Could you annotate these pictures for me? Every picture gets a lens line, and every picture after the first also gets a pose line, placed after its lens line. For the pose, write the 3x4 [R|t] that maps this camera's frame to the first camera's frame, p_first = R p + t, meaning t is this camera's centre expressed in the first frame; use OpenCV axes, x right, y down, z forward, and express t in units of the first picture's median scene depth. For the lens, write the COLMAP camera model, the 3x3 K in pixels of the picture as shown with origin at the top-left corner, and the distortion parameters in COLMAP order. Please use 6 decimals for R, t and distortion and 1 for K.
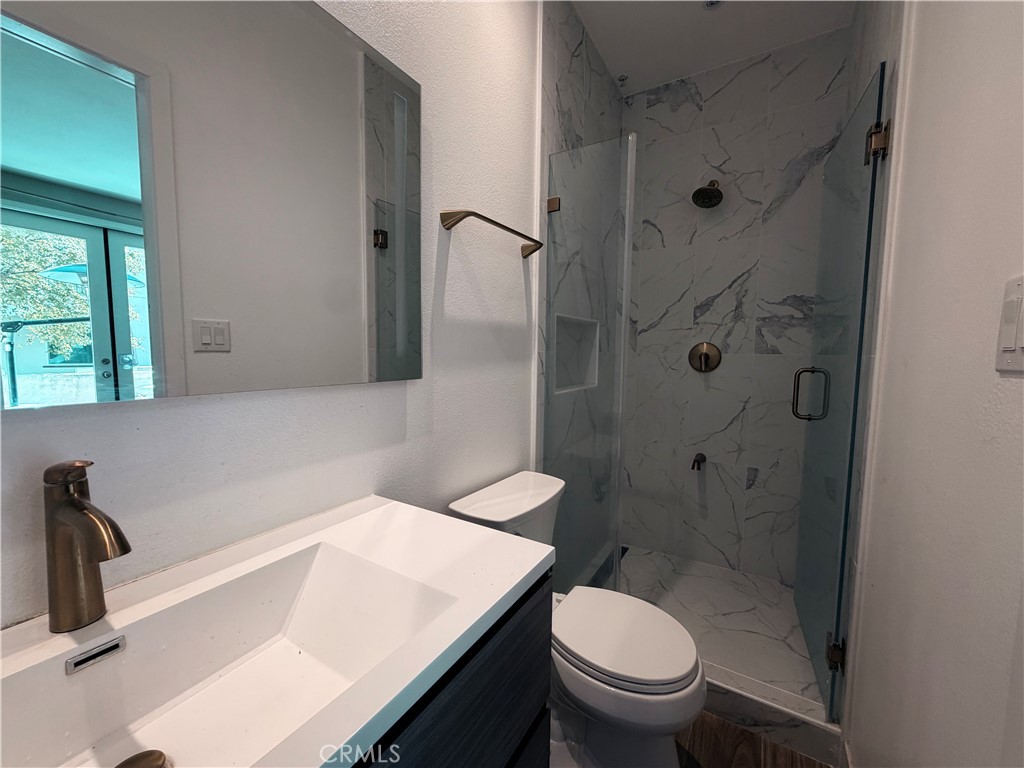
lens RADIAL K [[407.7, 0, 513.8], [0, 407.7, 382.9], [0, 0, 1]] dist [0.002263, -0.000038]
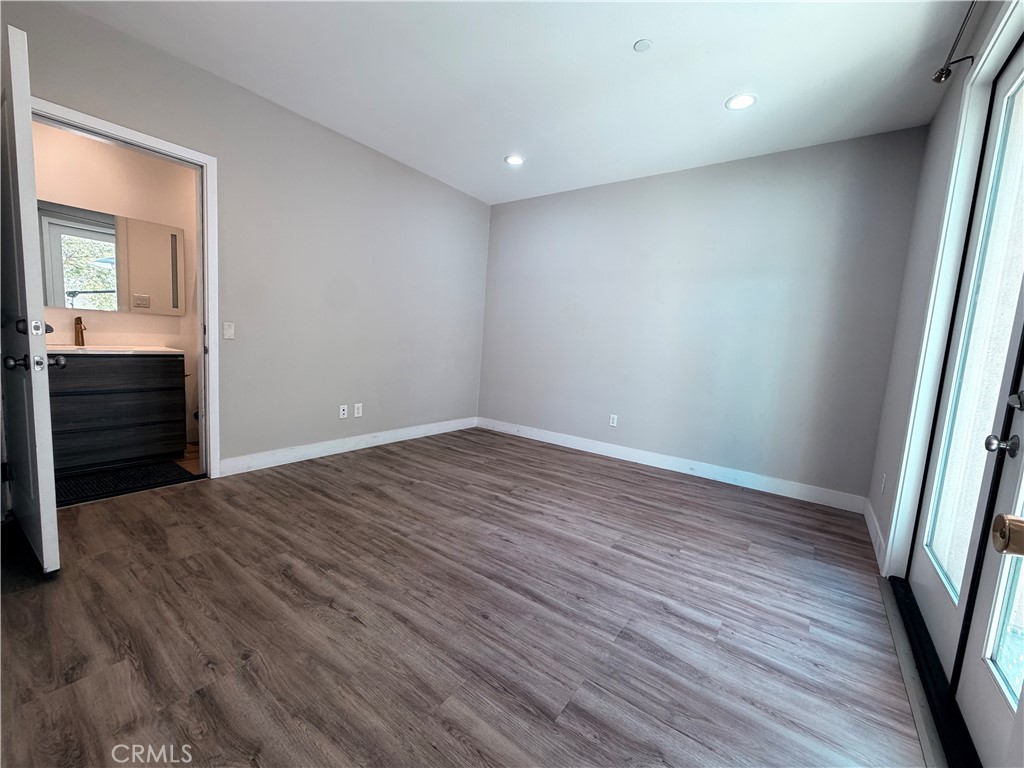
lens RADIAL K [[407.7, 0, 511.0], [0, 407.7, 381.3], [0, 0, 1]] dist [0.002263, -0.000038]
pose [[0.996572, 0.049671, -0.066158, 0.616243], [-0.047475, 0.998281, 0.034365, 0.066328], [0.067751, -0.031106, 0.997217, -0.498496]]
